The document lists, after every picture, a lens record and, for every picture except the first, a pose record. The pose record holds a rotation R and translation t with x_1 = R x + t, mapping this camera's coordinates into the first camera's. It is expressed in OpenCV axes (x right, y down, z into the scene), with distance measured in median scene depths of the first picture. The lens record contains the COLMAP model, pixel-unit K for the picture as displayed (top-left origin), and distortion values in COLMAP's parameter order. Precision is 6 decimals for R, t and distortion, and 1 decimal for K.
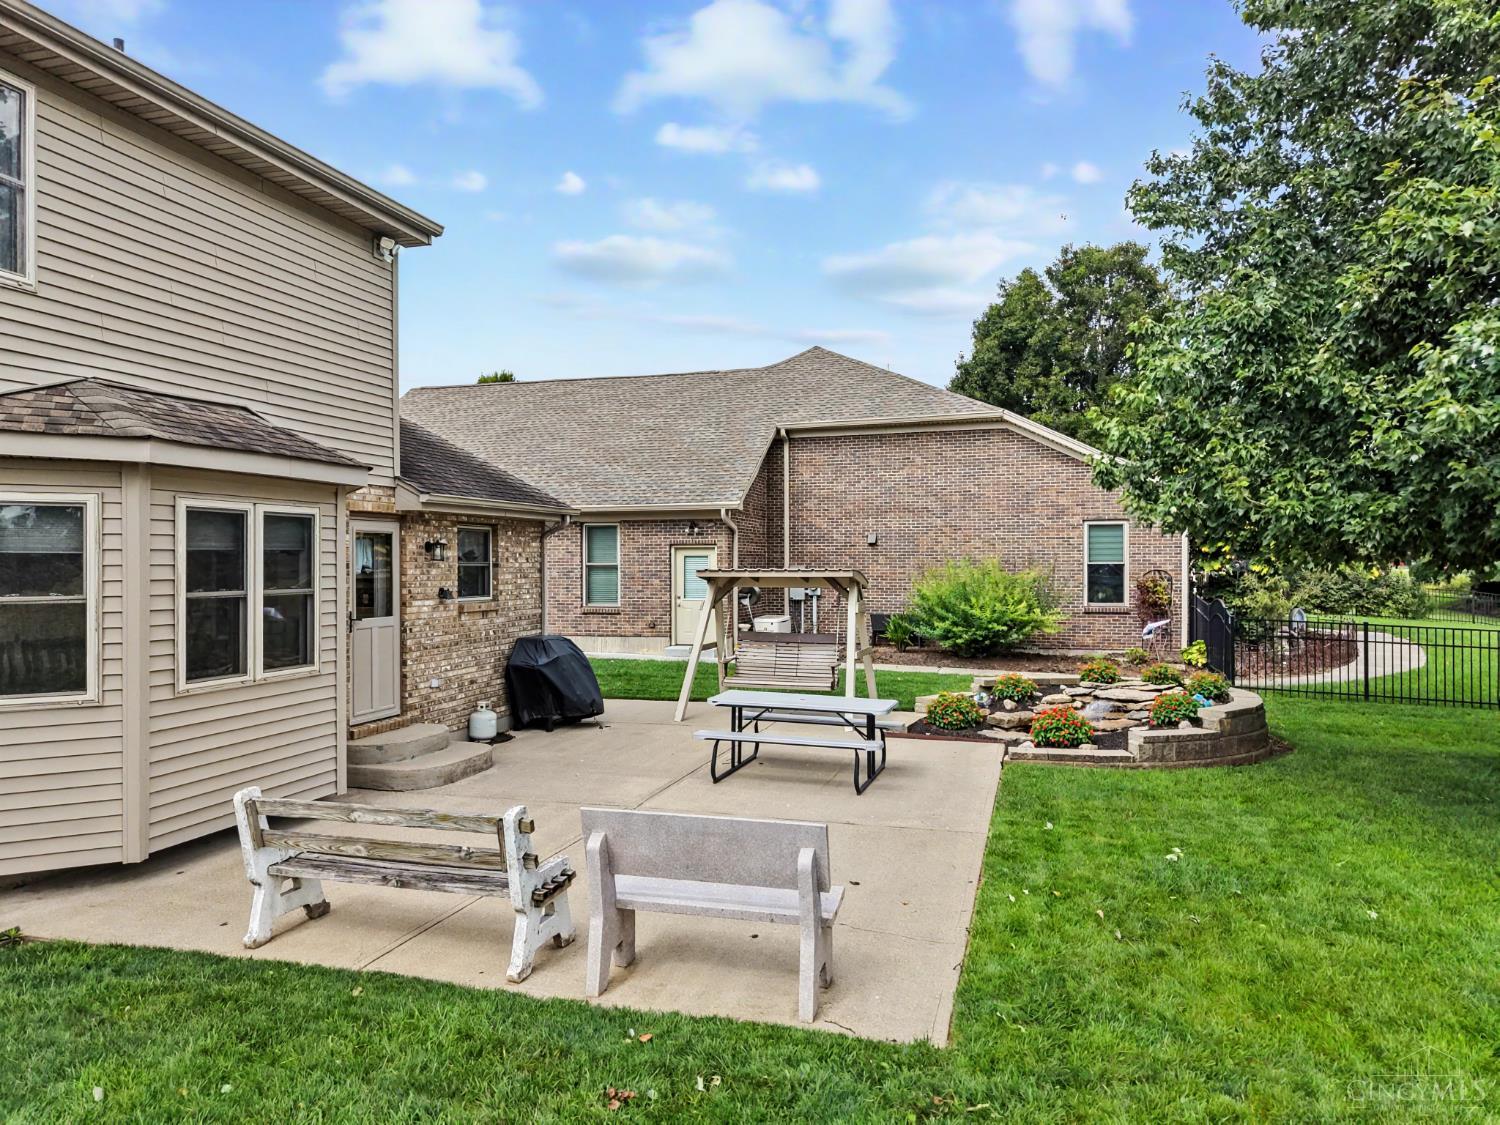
lens RADIAL K [[996.5, 0, 750.0], [0, 996.5, 562.5], [0, 0, 1]] dist [0.101385, -0.153476]
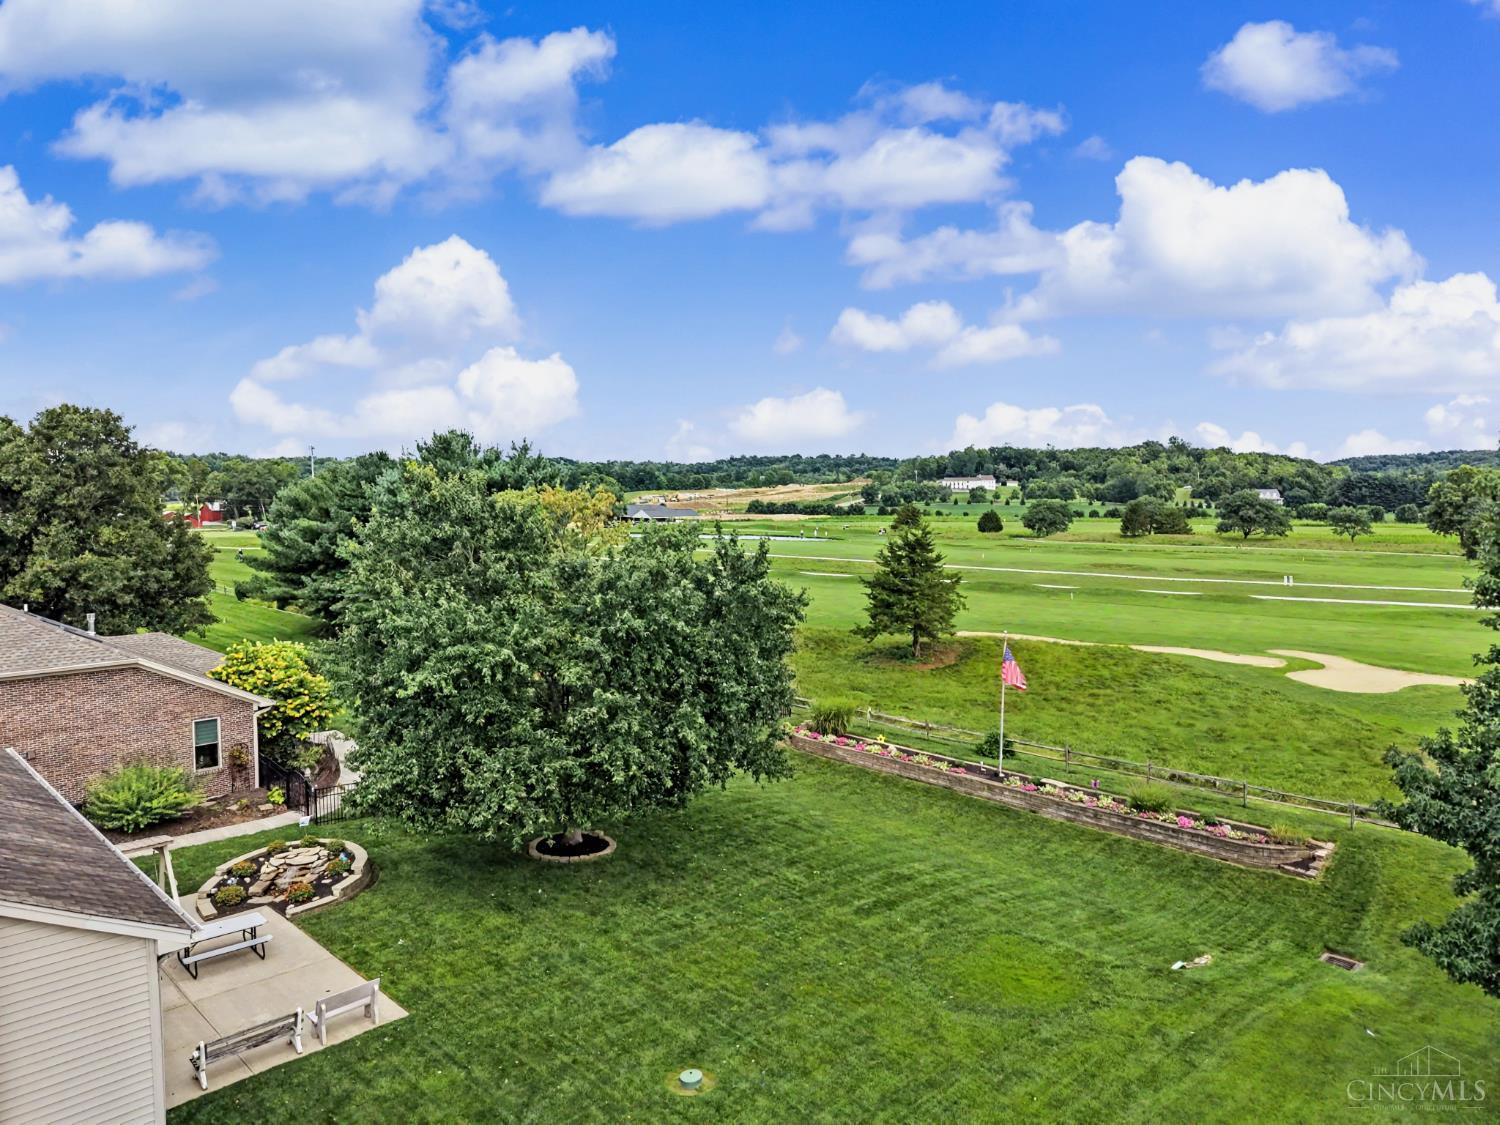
lens RADIAL K [[1008.4, 0, 750.0], [0, 1008.4, 562.5], [0, 0, 1]] dist [0.040260, -0.043946]
pose [[0.479505, -0.062379, 0.875319, -2.279748], [0.001351, 0.997522, 0.070348, -1.439605], [-0.877538, -0.032549, 0.478401, -1.905891]]
